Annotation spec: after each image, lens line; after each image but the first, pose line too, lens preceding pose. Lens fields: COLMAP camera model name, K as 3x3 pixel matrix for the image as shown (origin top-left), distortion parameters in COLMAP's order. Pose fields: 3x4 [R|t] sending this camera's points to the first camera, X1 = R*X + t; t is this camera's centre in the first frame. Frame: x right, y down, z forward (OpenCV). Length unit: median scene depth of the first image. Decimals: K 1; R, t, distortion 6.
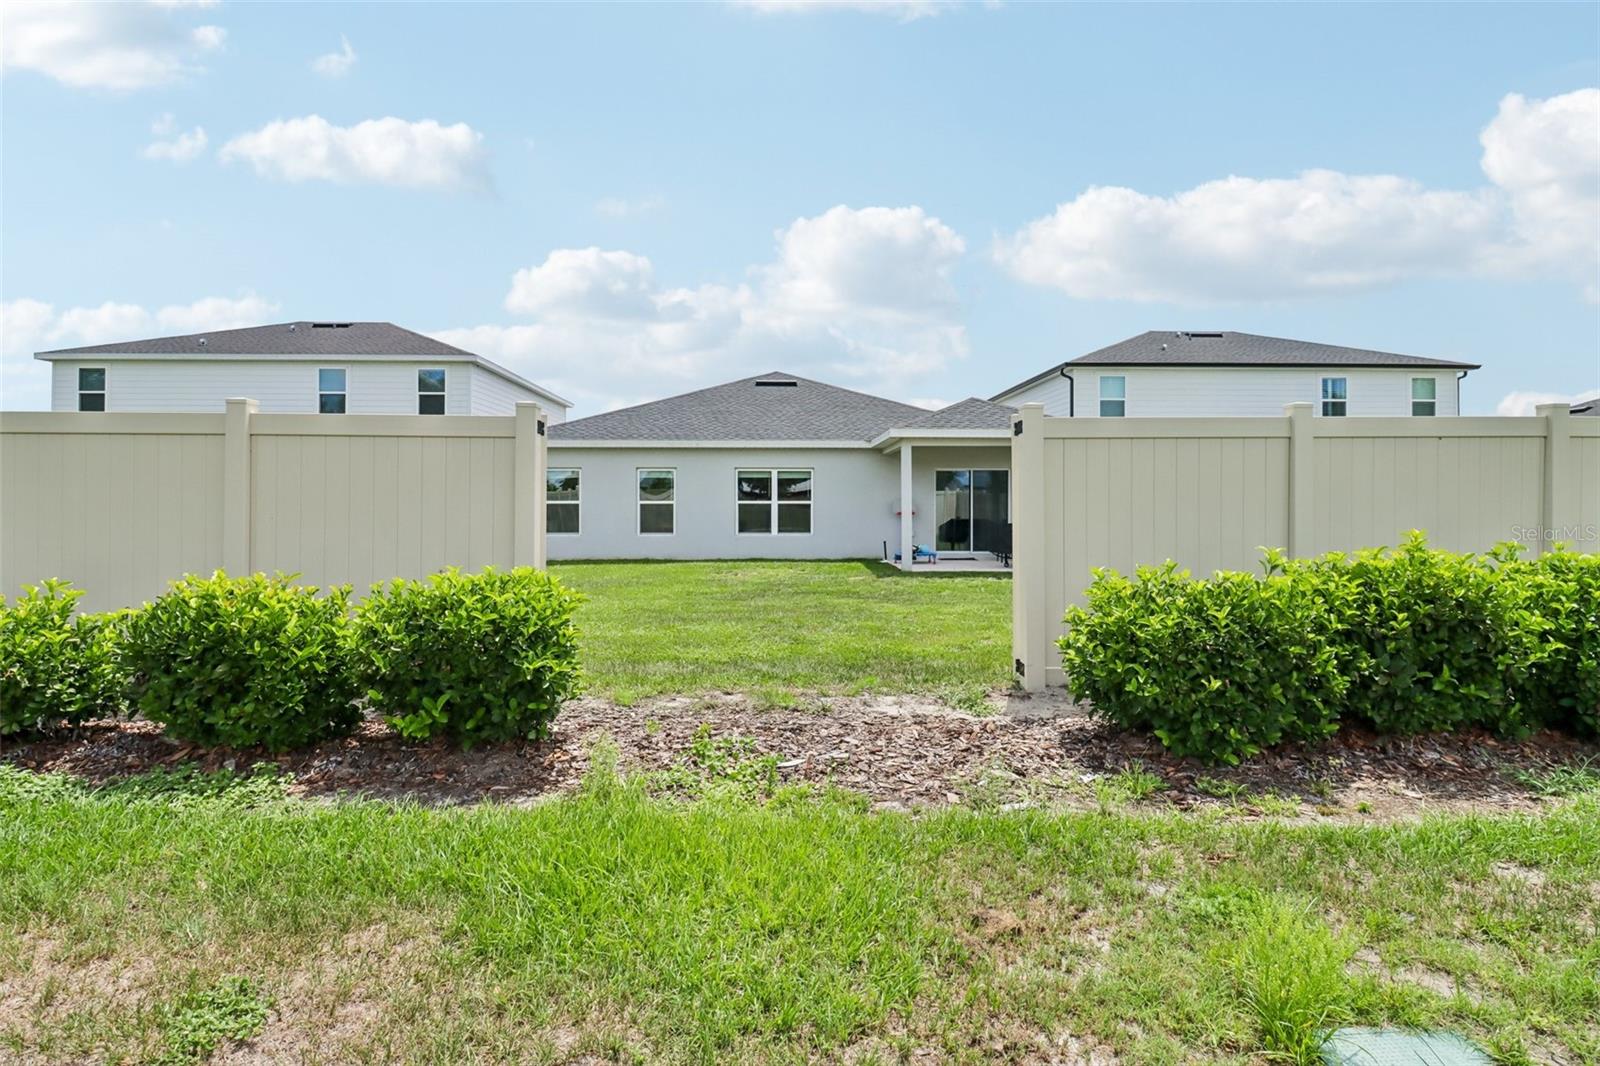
lens RADIAL K [[790.8, 0, 805.8], [0, 790.8, 494.5], [0, 0, 1]] dist [0.001650, -0.015492]
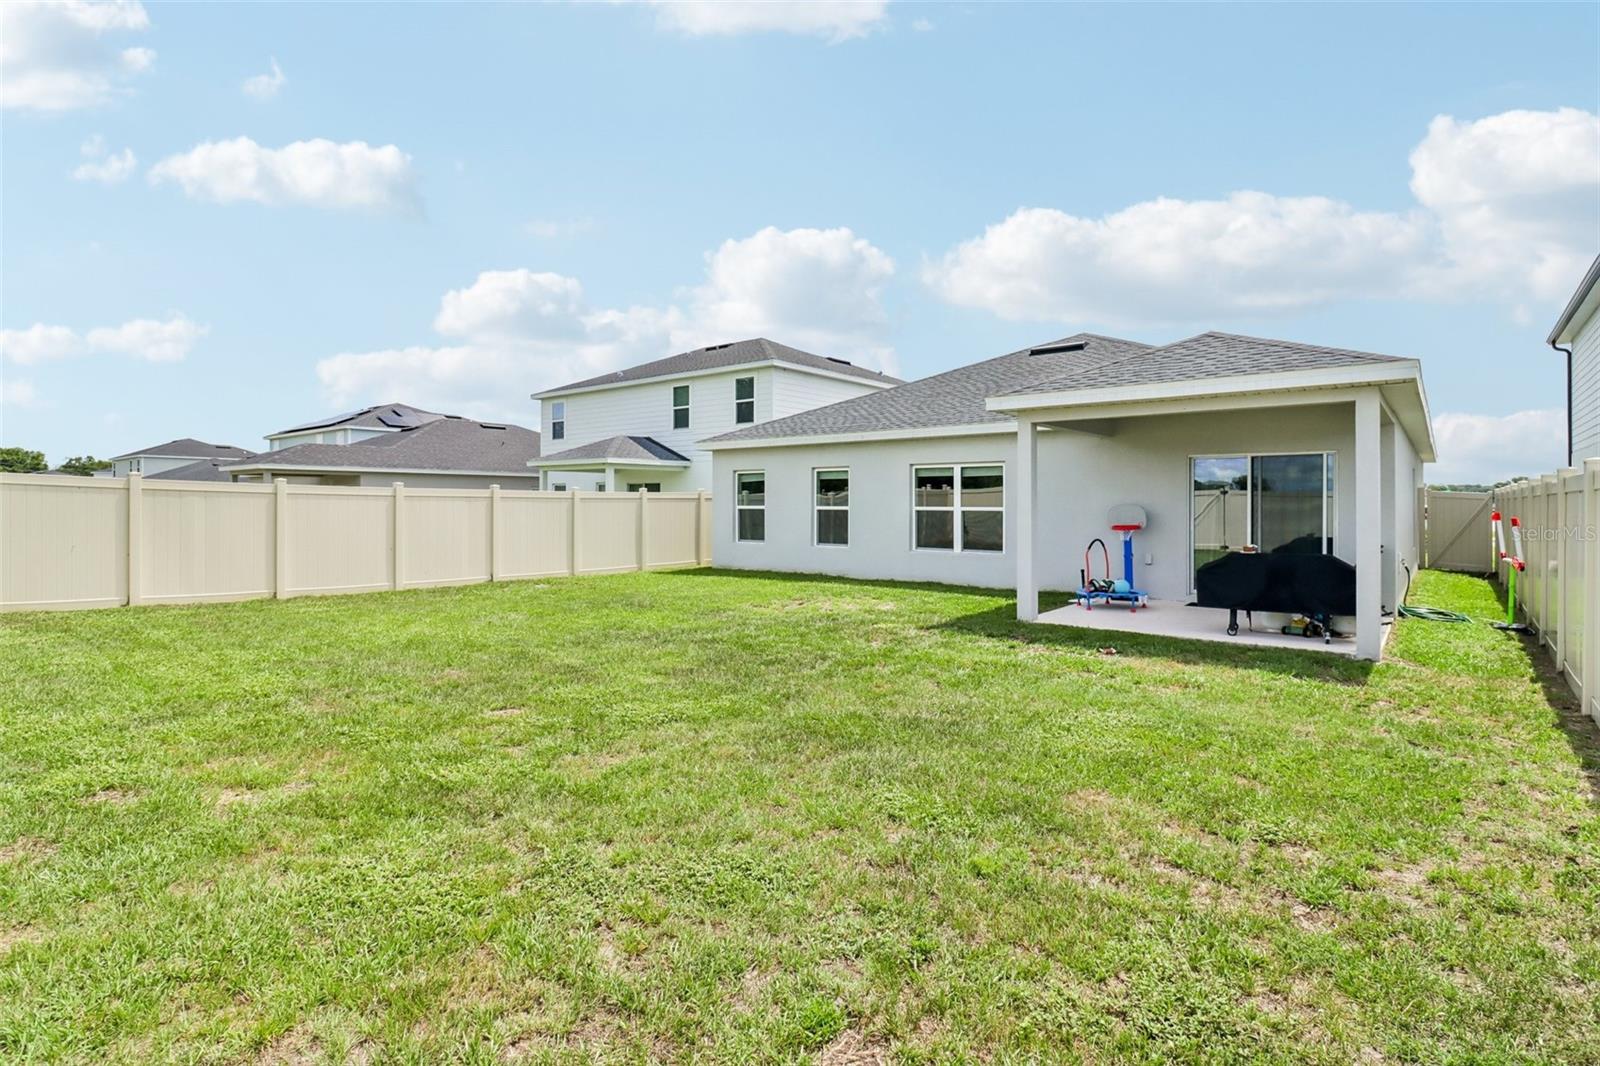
lens RADIAL K [[790.8, 0, 805.8], [0, 790.8, 494.5], [0, 0, 1]] dist [0.001650, -0.015492]
pose [[0.750865, -0.005472, -0.660434, 0.340701], [0.005569, 0.999983, -0.001954, -0.002857], [0.660433, -0.002211, 0.750882, 0.343393]]
